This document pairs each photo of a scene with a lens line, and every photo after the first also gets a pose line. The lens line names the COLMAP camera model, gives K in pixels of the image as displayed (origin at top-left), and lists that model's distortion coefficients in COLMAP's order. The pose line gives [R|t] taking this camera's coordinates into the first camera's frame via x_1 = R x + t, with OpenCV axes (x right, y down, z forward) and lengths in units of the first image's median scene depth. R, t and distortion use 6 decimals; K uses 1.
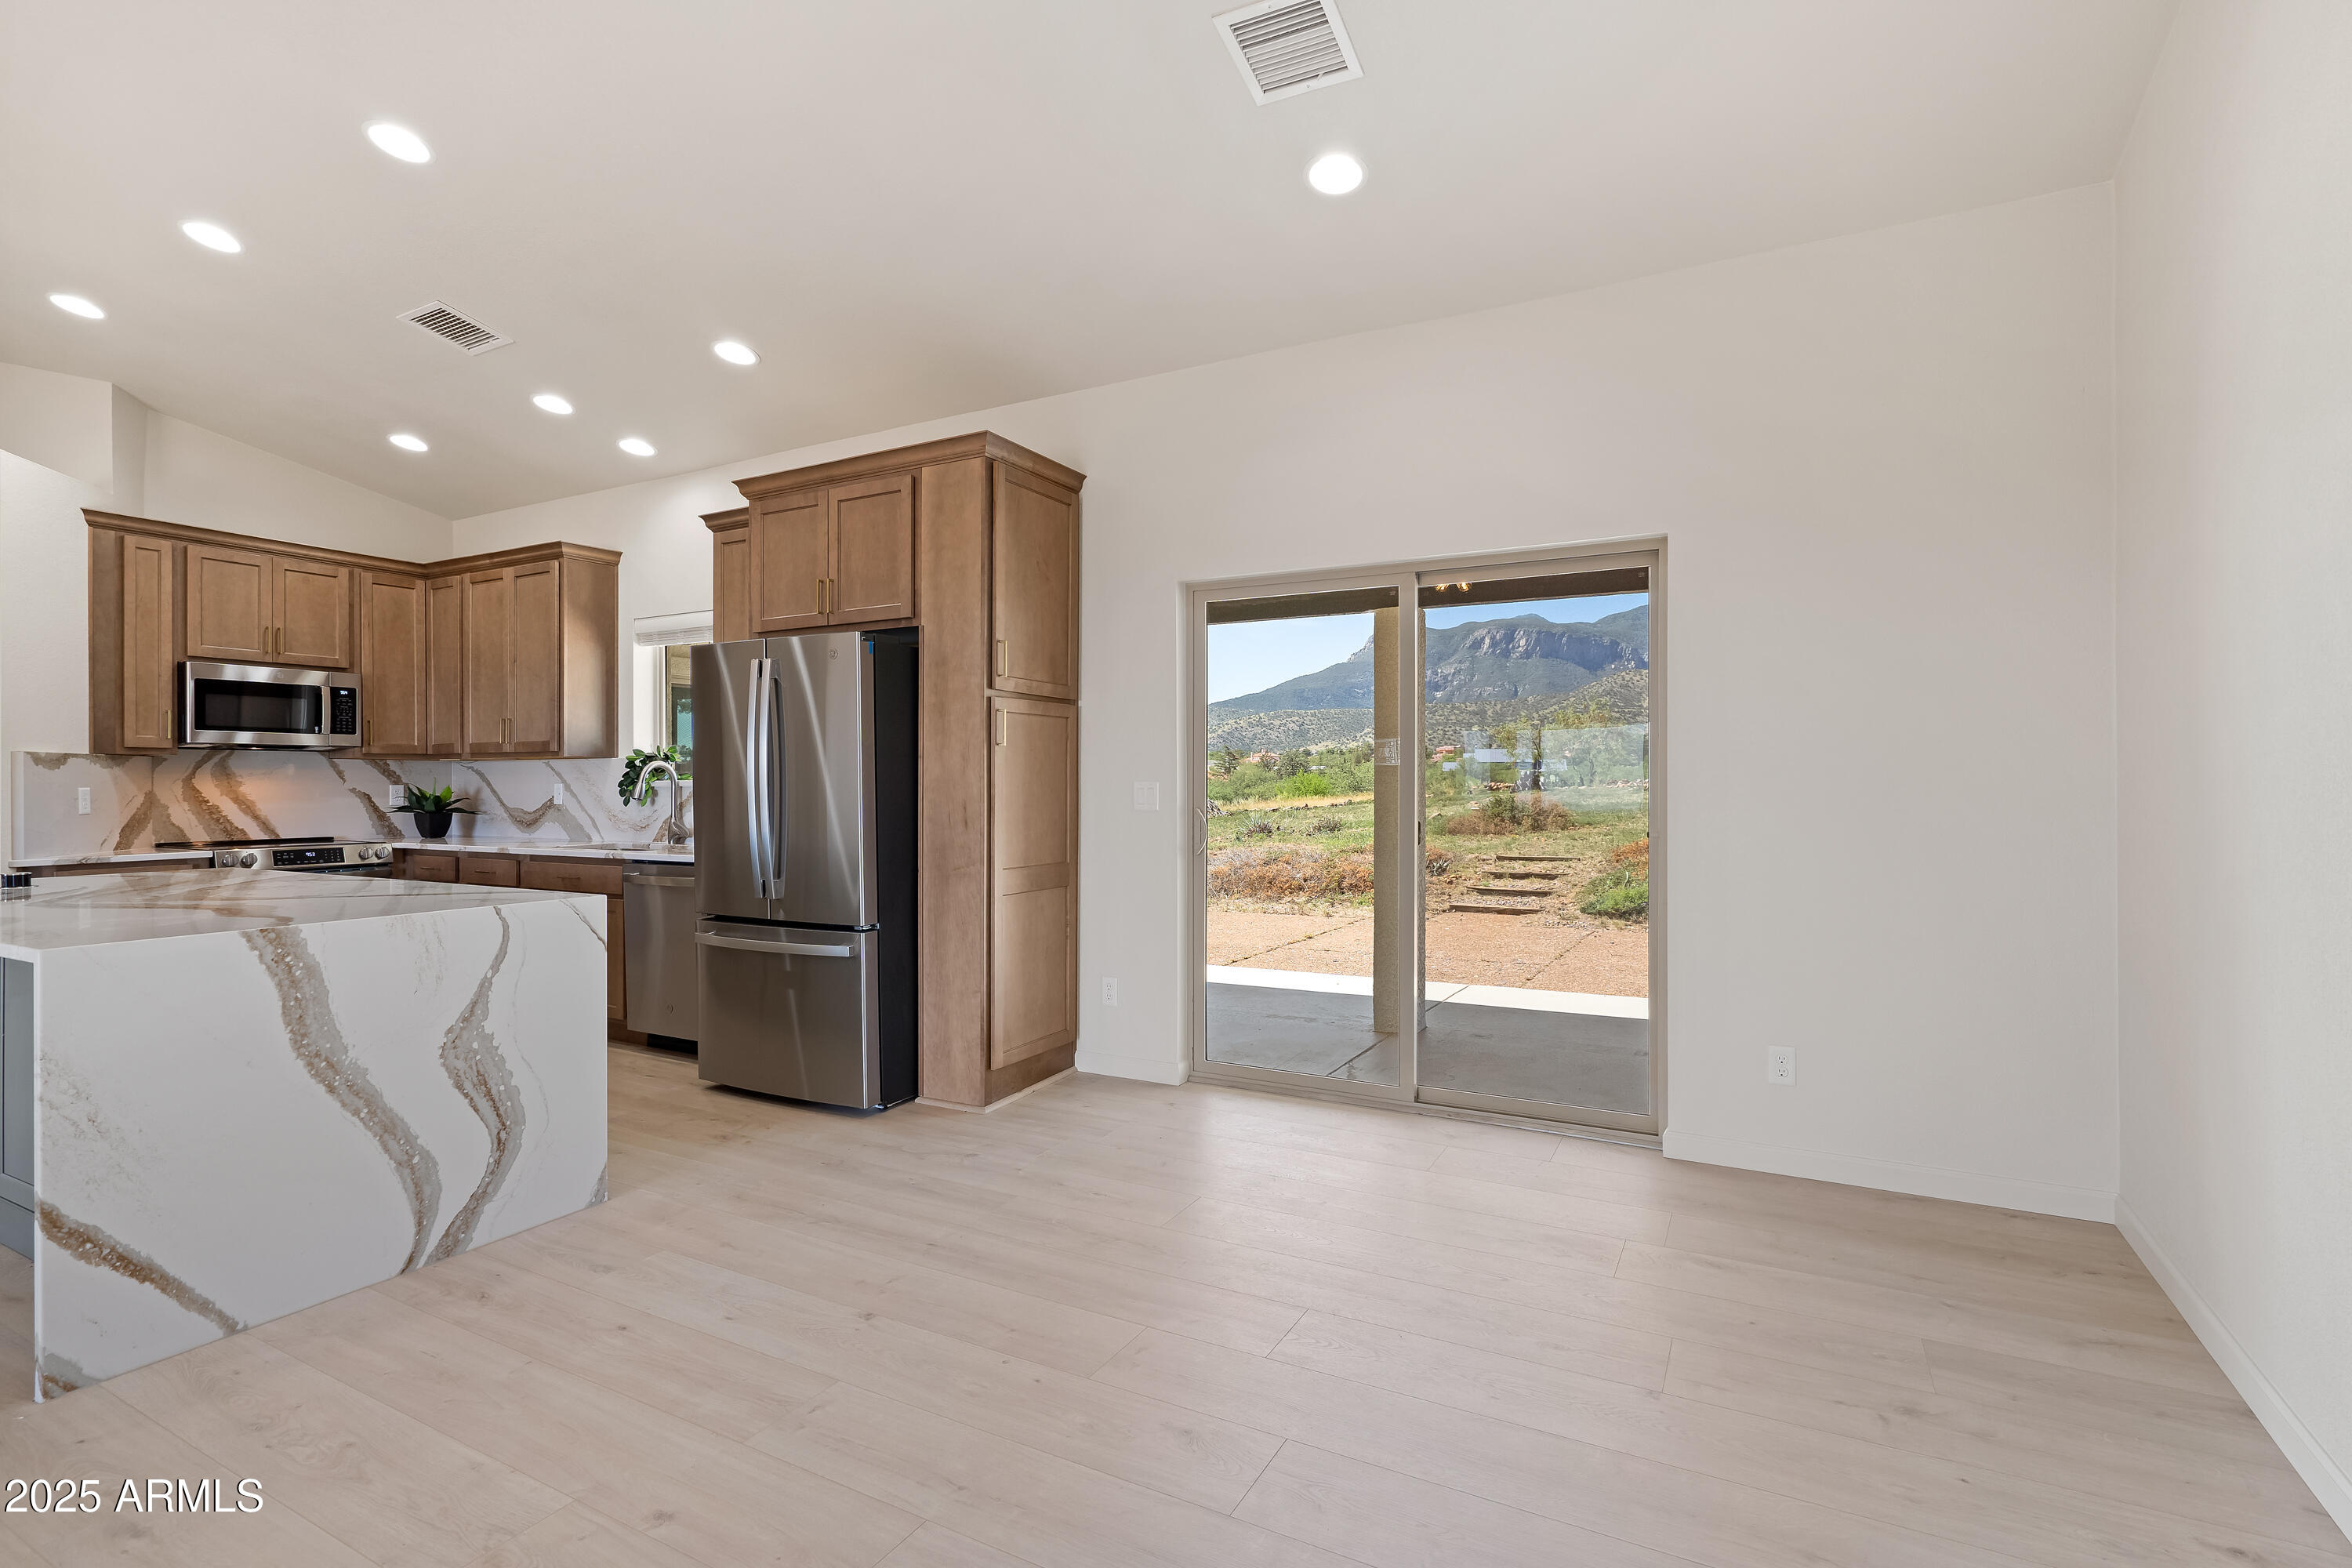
lens RADIAL K [[1095.6, 0, 1178.8], [0, 1095.6, 784.6], [0, 0, 1]] dist [-0.006016, 0.003416]
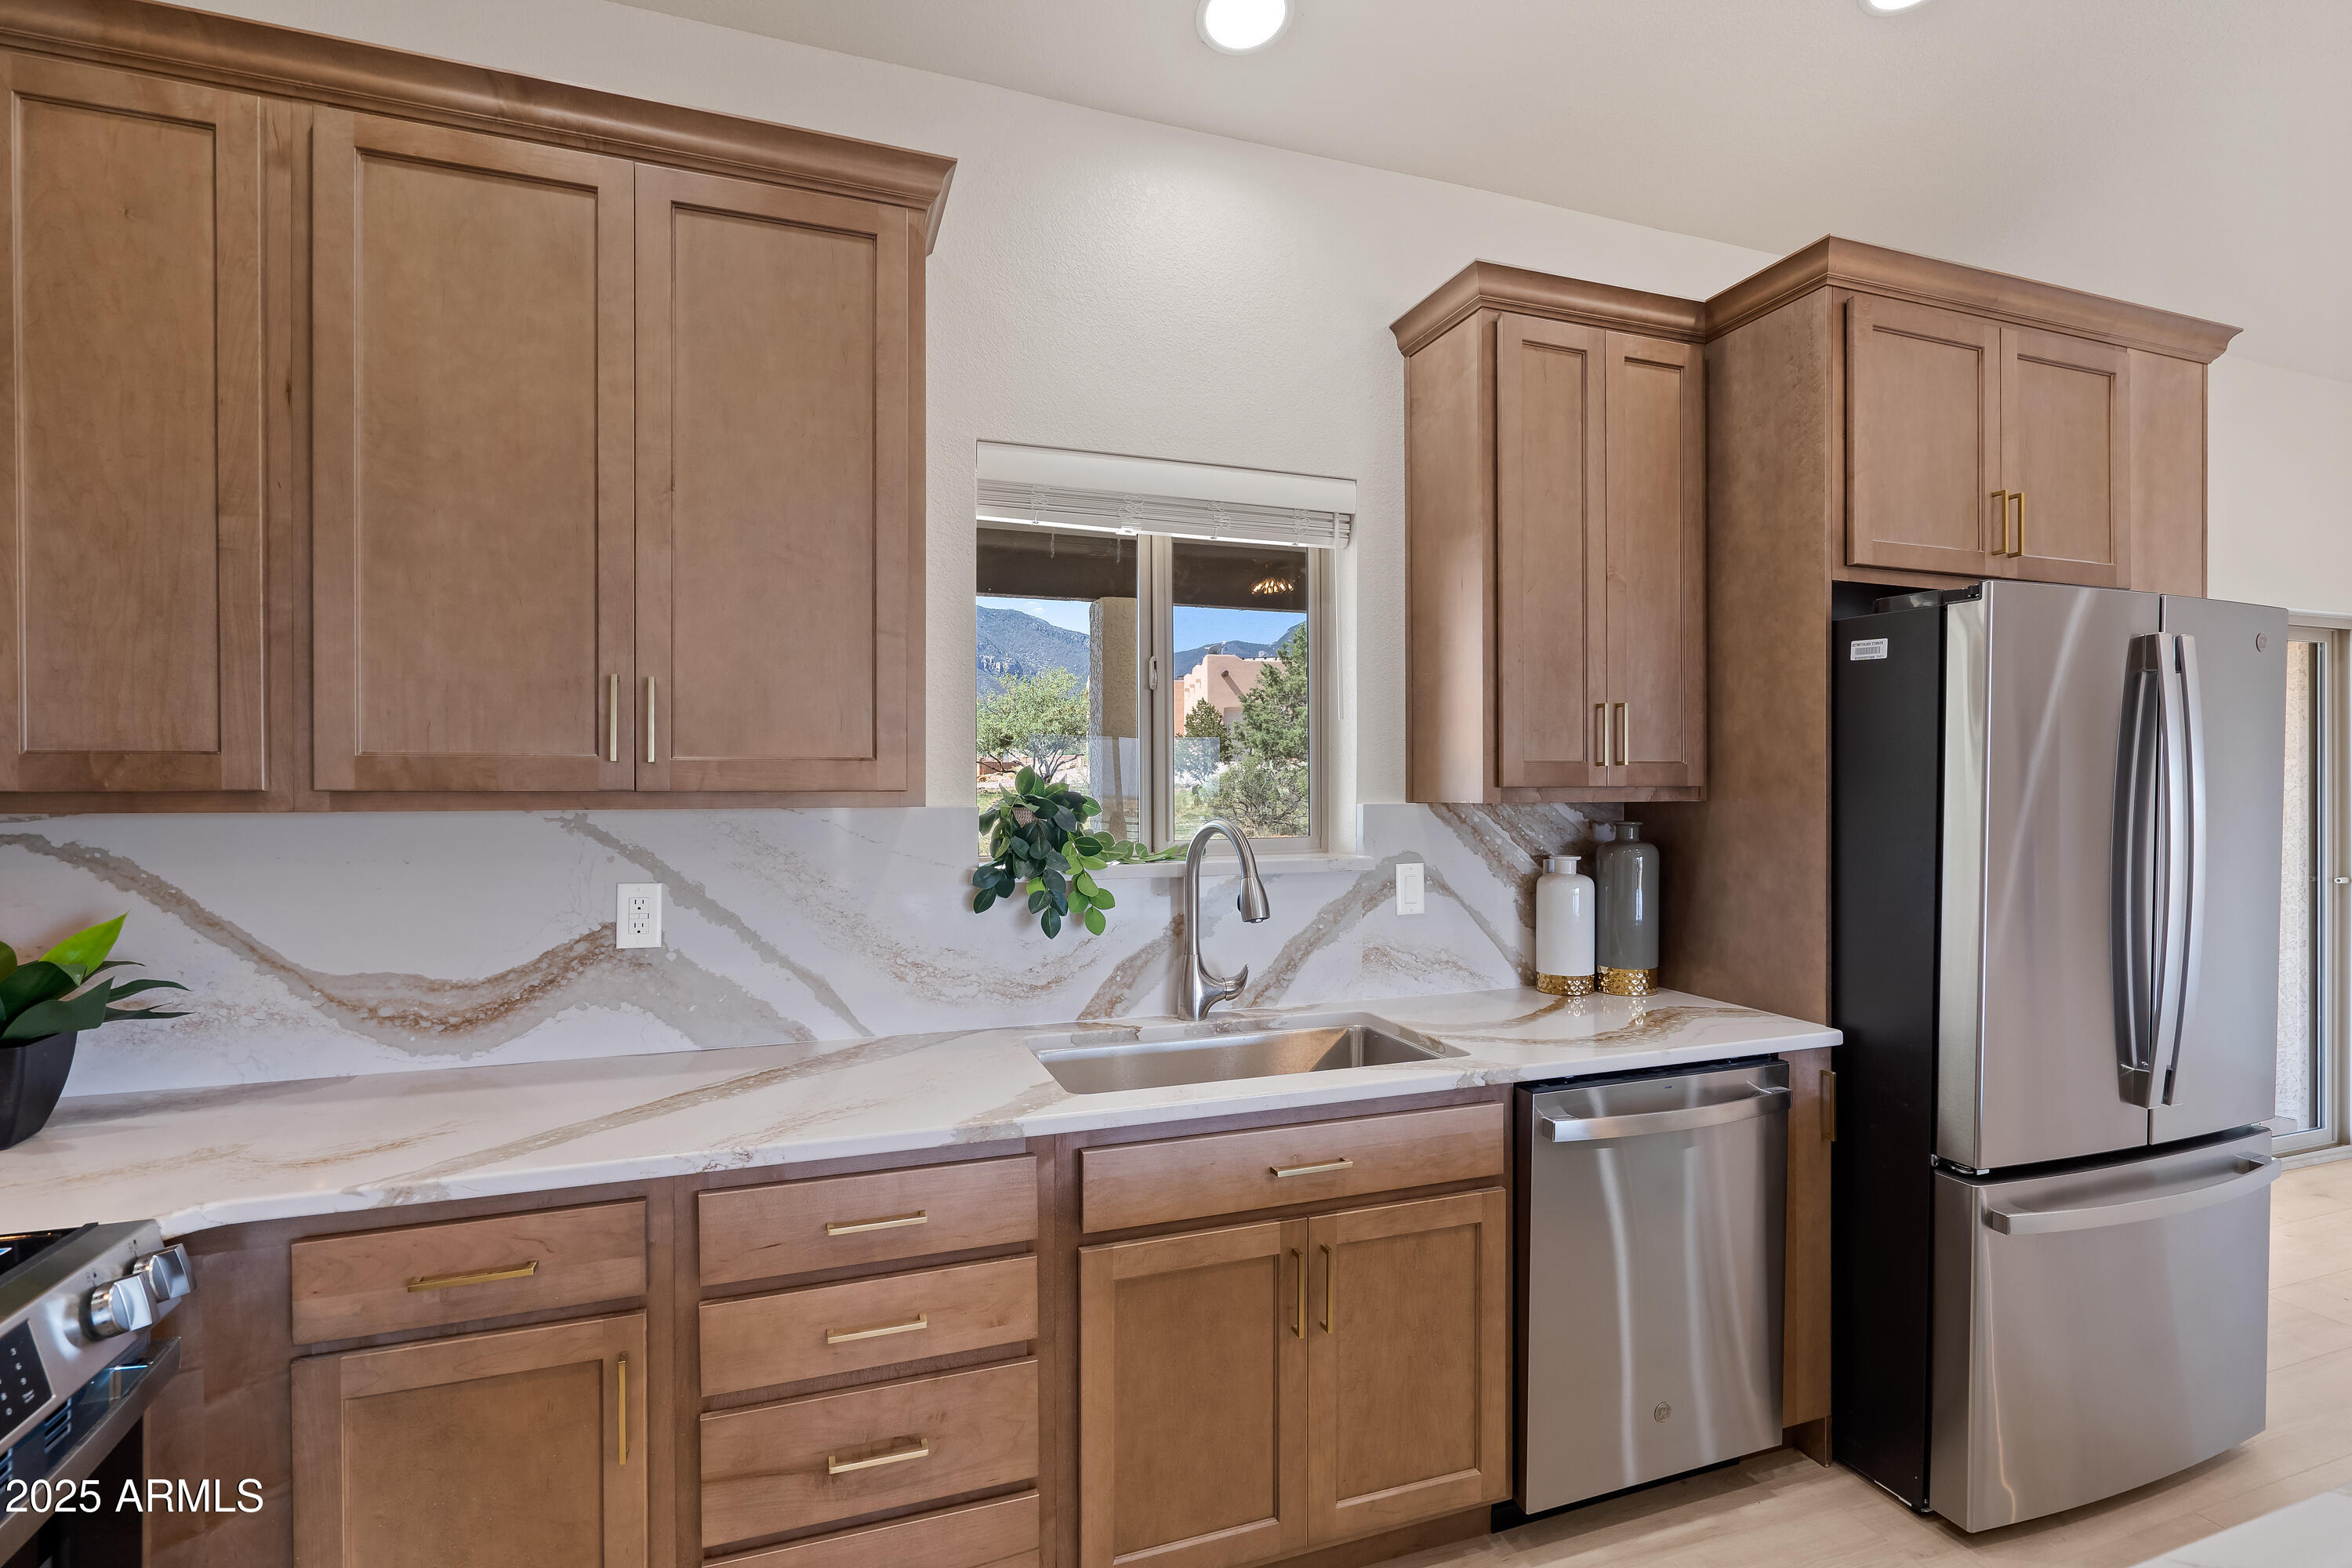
lens RADIAL K [[1095.6, 0, 1191.5], [0, 1095.6, 792.9], [0, 0, 1]] dist [-0.006016, 0.003416]
pose [[0.665625, -0.002211, 0.746283, -0.767463], [0.001069, 0.999997, 0.002010, -0.031003], [-0.746286, -0.000540, 0.665625, 0.725849]]
